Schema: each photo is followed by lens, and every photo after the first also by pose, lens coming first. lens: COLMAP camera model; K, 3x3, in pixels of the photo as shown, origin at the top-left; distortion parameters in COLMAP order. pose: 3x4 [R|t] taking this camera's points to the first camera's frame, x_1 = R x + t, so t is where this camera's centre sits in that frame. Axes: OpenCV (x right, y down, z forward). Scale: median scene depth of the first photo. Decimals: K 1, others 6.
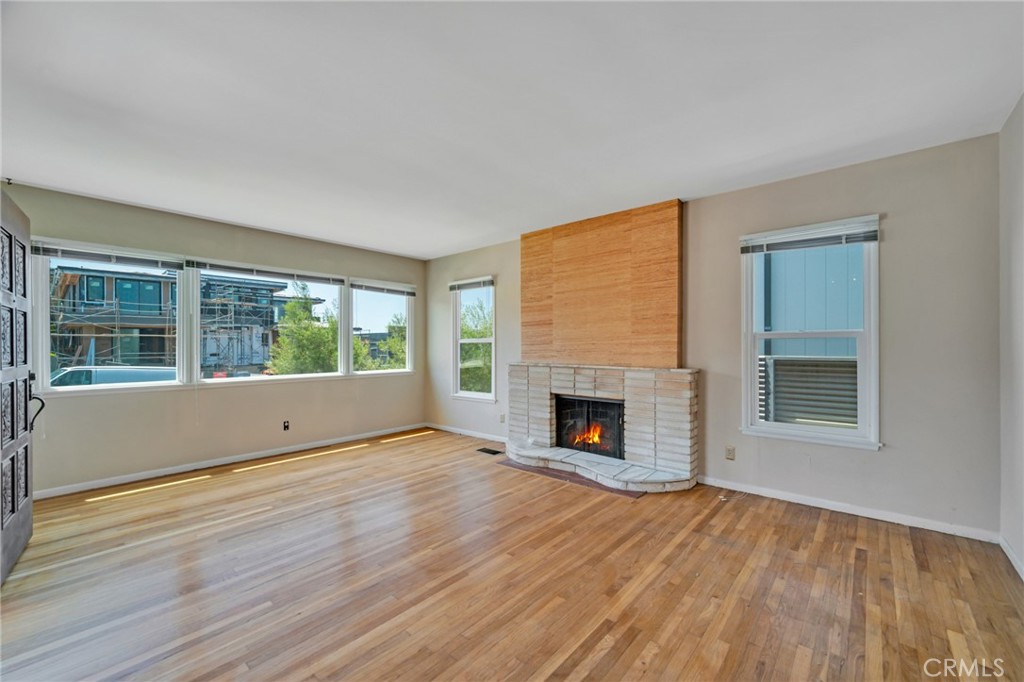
lens RADIAL K [[412.8, 0, 509.8], [0, 412.8, 345.2], [0, 0, 1]] dist [-0.000177, -0.000122]
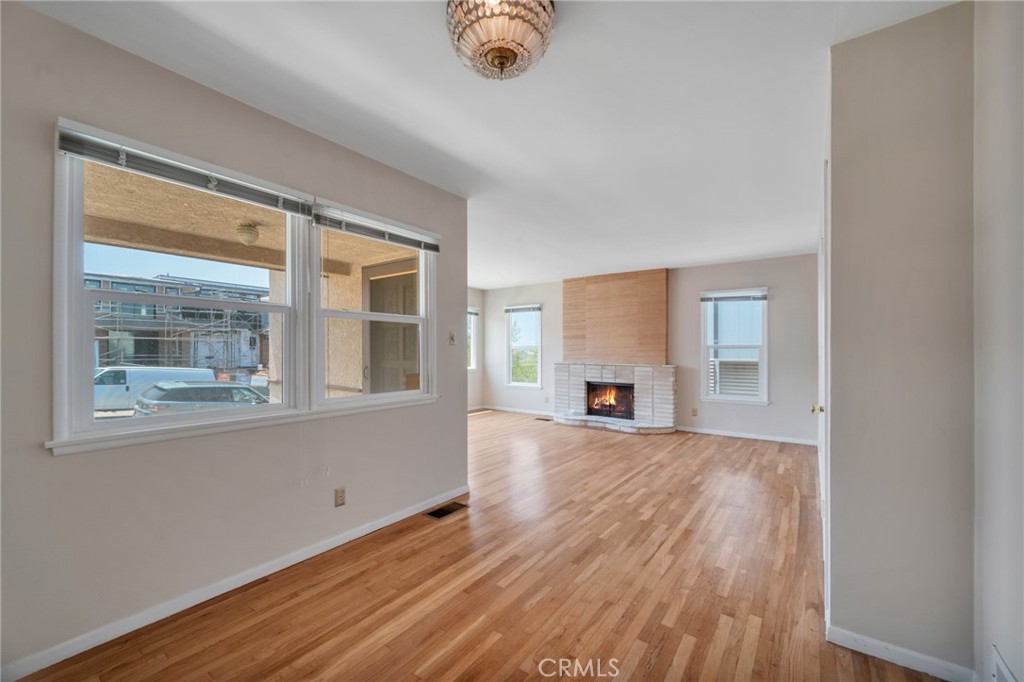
lens RADIAL K [[412.8, 0, 506.5], [0, 412.8, 345.3], [0, 0, 1]] dist [-0.000177, -0.000122]
pose [[0.996486, 0.010168, 0.083136, -0.352550], [-0.009006, 0.999856, -0.014348, 0.003980], [-0.083270, 0.013549, 0.996435, -0.587905]]
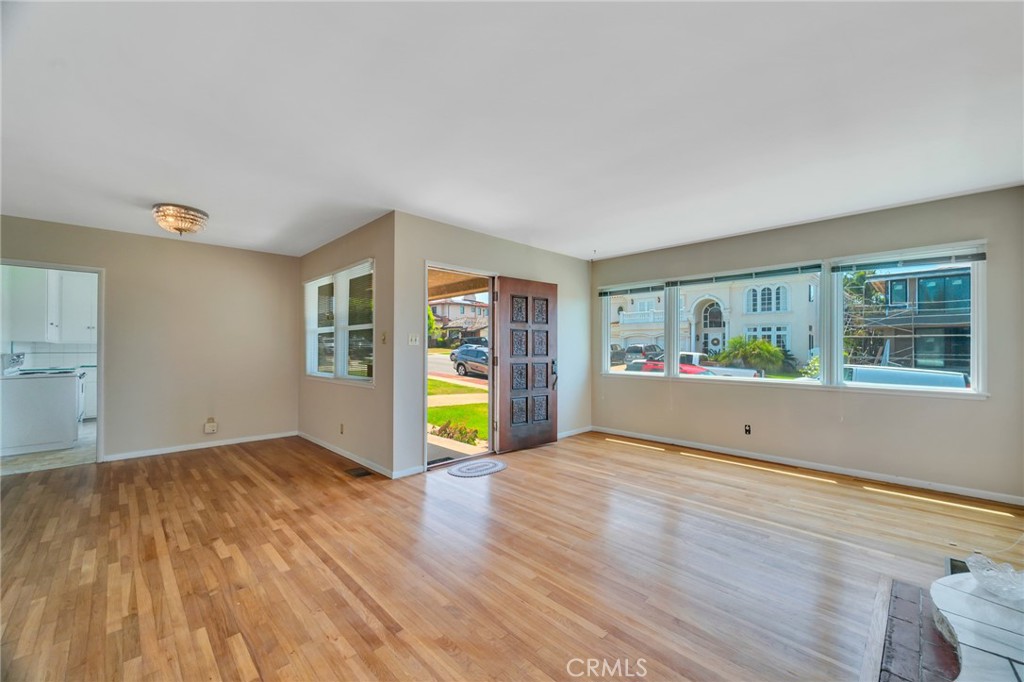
lens RADIAL K [[412.8, 0, 519.5], [0, 412.8, 340.7], [0, 0, 1]] dist [-0.000177, -0.000122]
pose [[-0.074461, -0.011781, -0.997154, 0.515827], [-0.000398, 0.999930, -0.011784, -0.002730], [0.997224, -0.000480, -0.074461, 0.582560]]
